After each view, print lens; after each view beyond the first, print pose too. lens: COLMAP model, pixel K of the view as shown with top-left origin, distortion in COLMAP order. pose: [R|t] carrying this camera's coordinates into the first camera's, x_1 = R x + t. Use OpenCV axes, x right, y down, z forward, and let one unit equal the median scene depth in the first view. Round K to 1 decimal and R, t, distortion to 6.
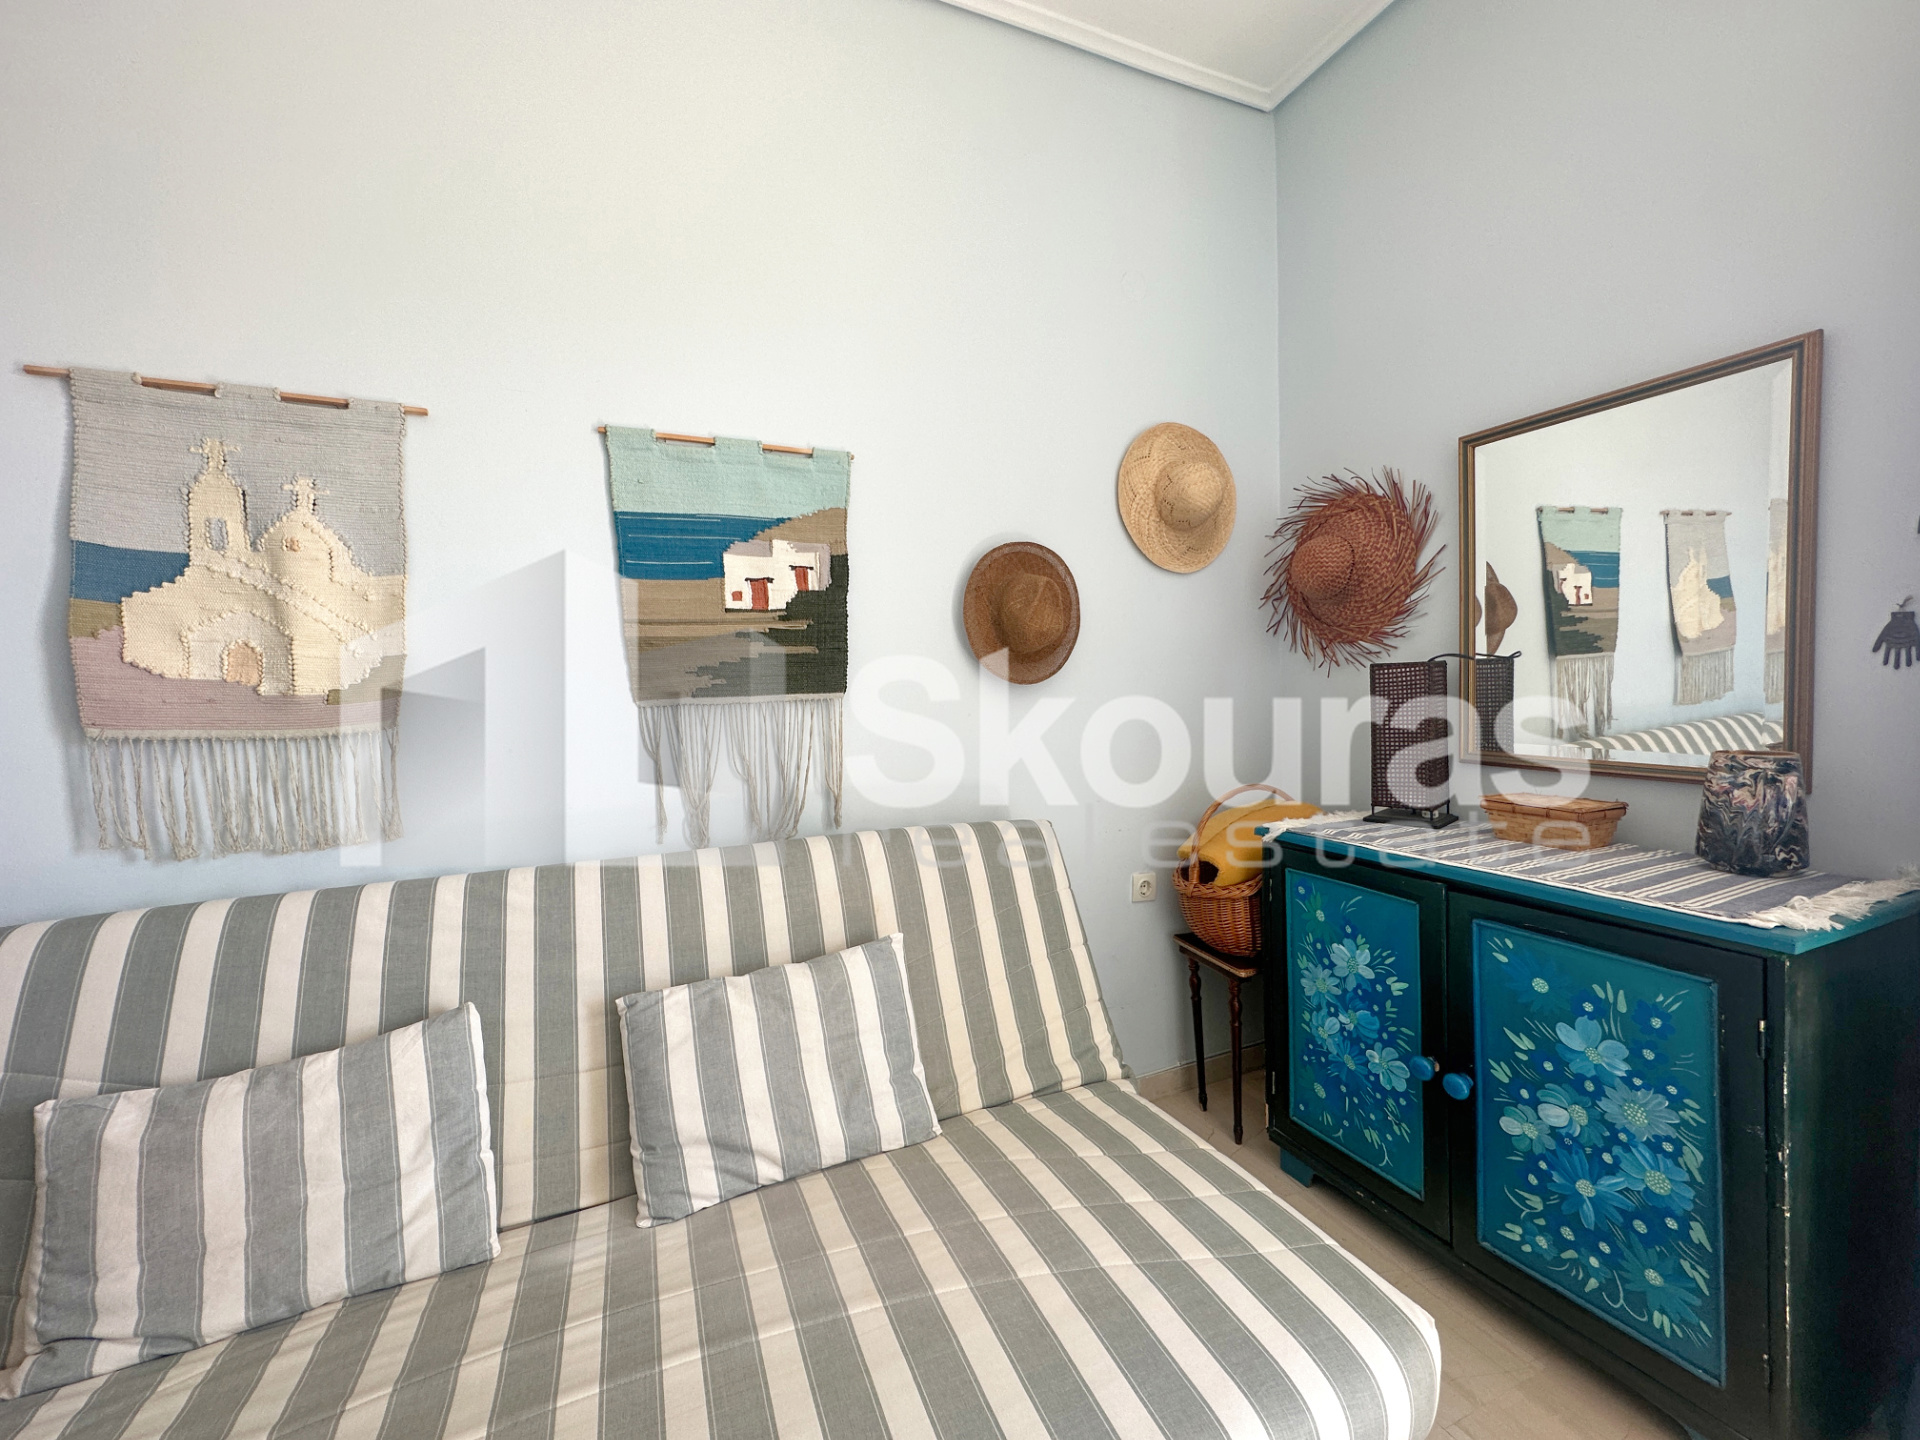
lens RADIAL K [[767.6, 0, 954.0], [0, 767.6, 722.4], [0, 0, 1]] dist [-0.001432, 0.000102]
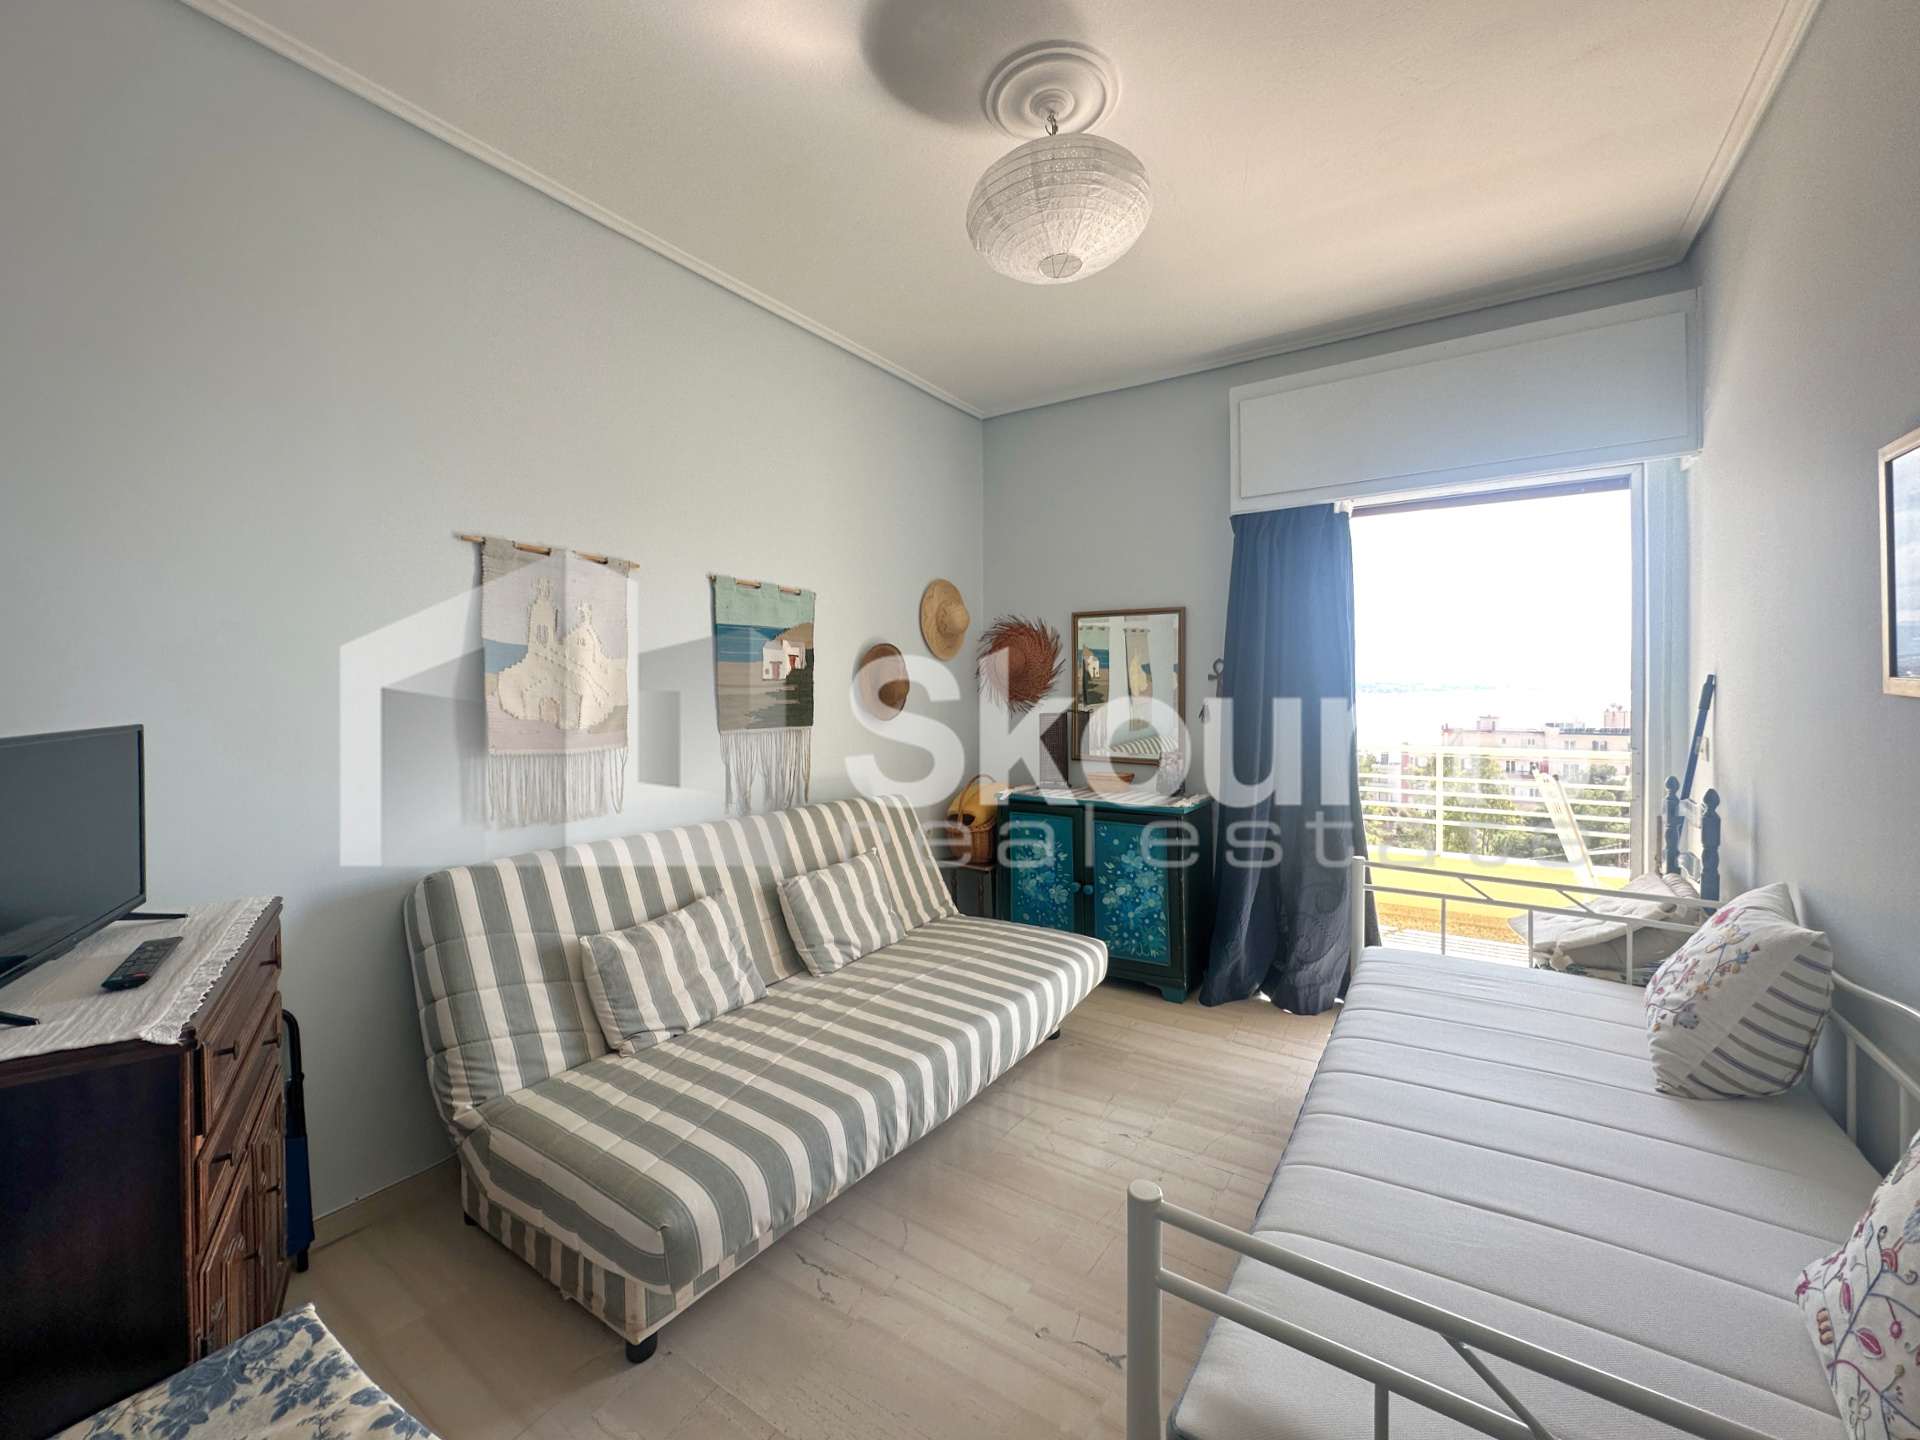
lens RADIAL K [[775.9, 0, 957.9], [0, 775.9, 698.8], [0, 0, 1]] dist [-0.001389, 0.000436]
pose [[0.841914, 0.025602, 0.539004, -0.921590], [0.001834, 0.998732, -0.050303, -0.011777], [-0.539608, 0.043339, 0.840800, -0.781359]]
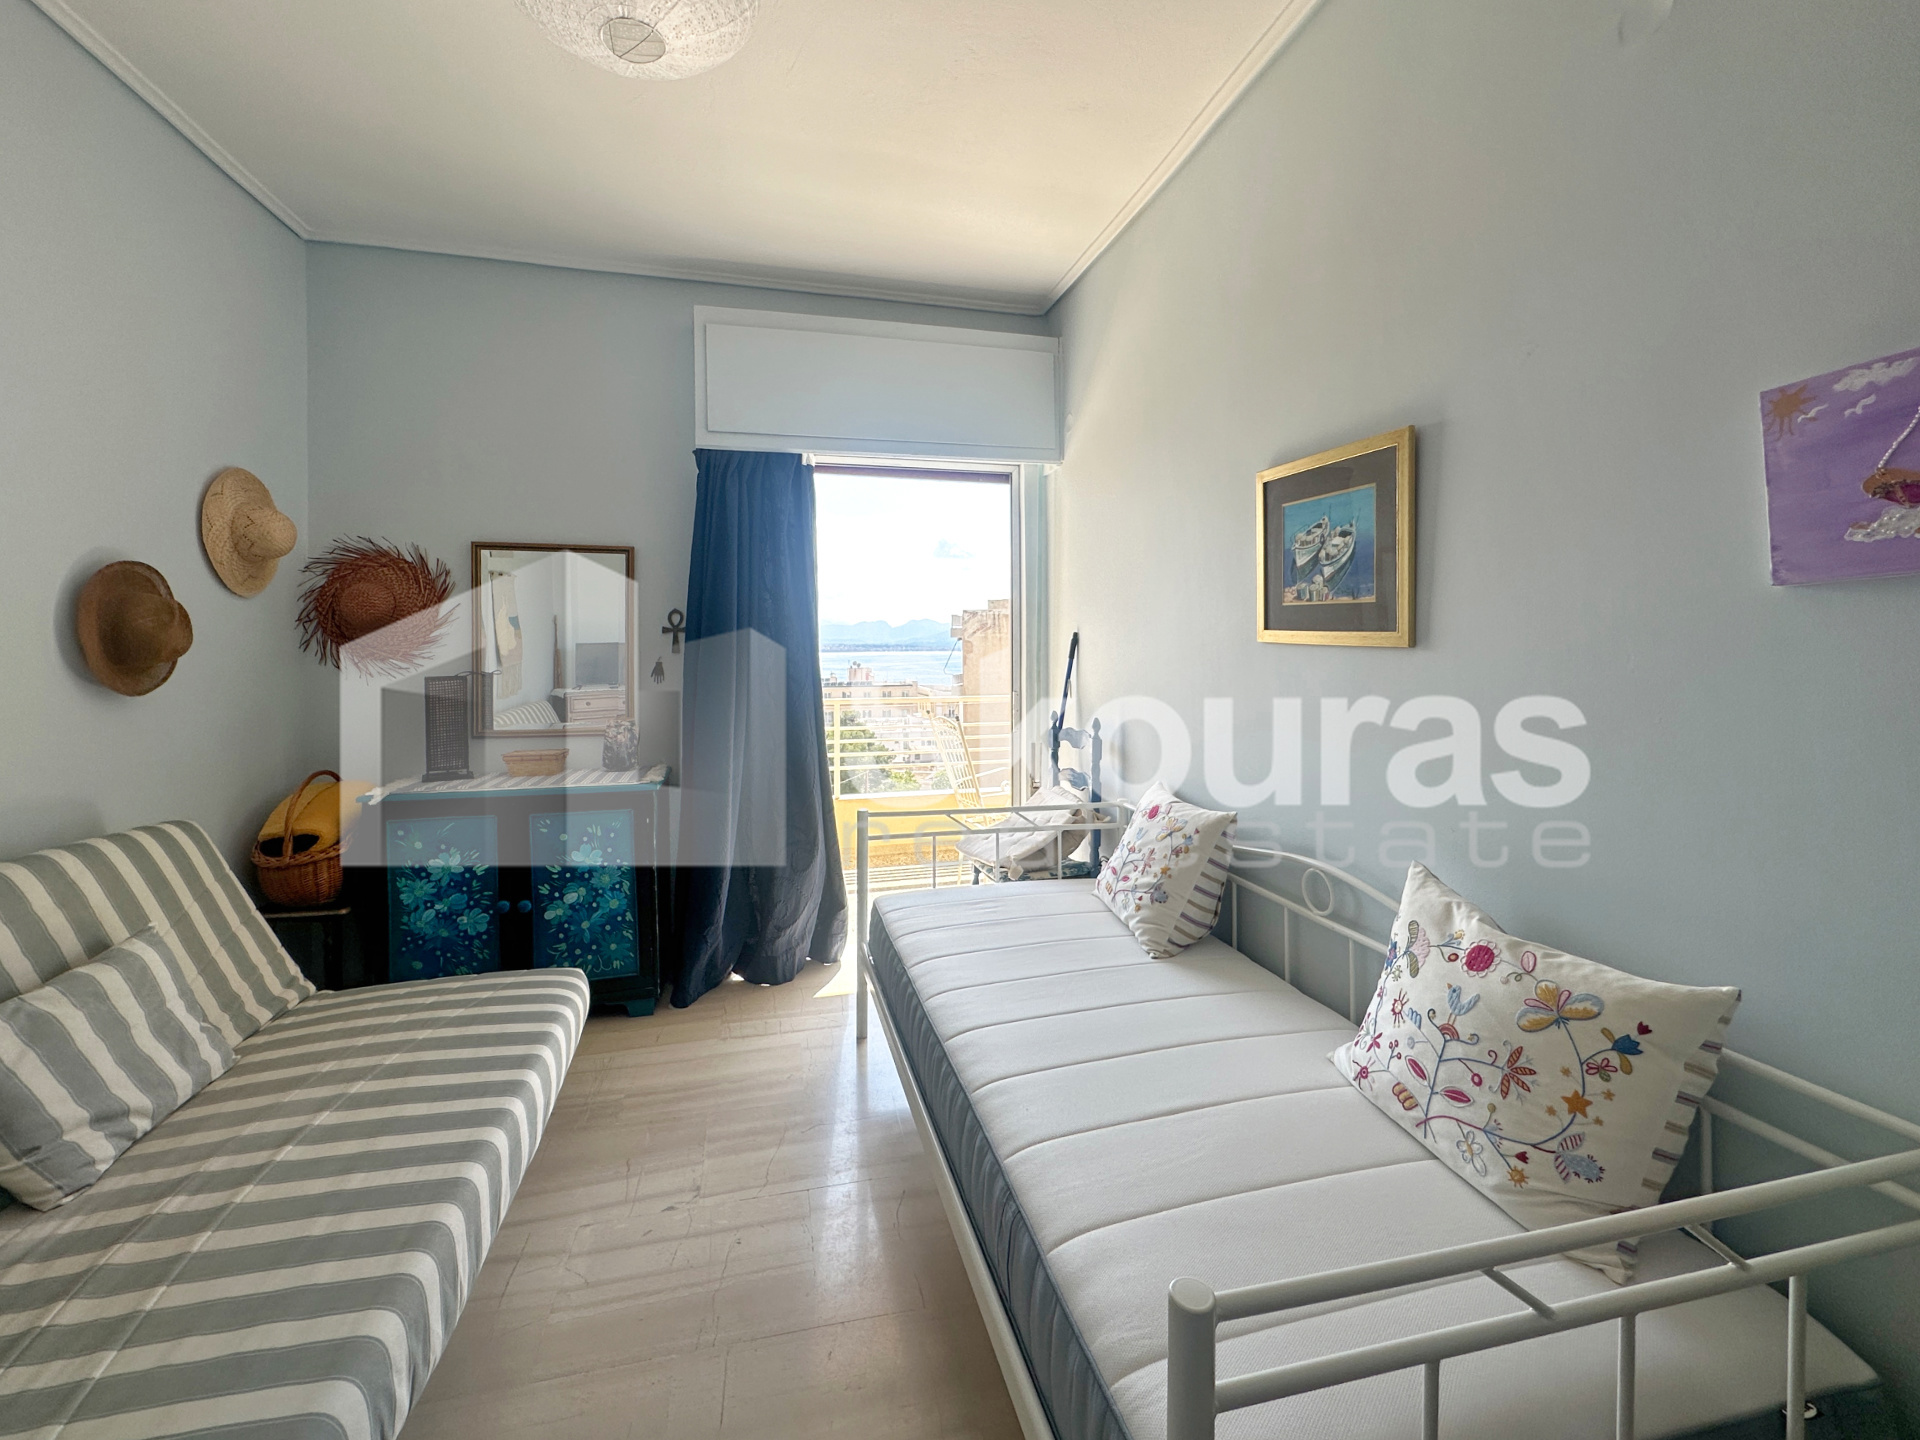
lens RADIAL K [[794.8, 0, 948.7], [0, 794.8, 657.0], [0, 0, 1]] dist [0.000013, 0.000252]
pose [[0.179424, 0.023979, 0.983480, -0.945090], [0.048963, 0.998246, -0.033272, -0.015718], [-0.982553, 0.054124, 0.177935, -0.345893]]
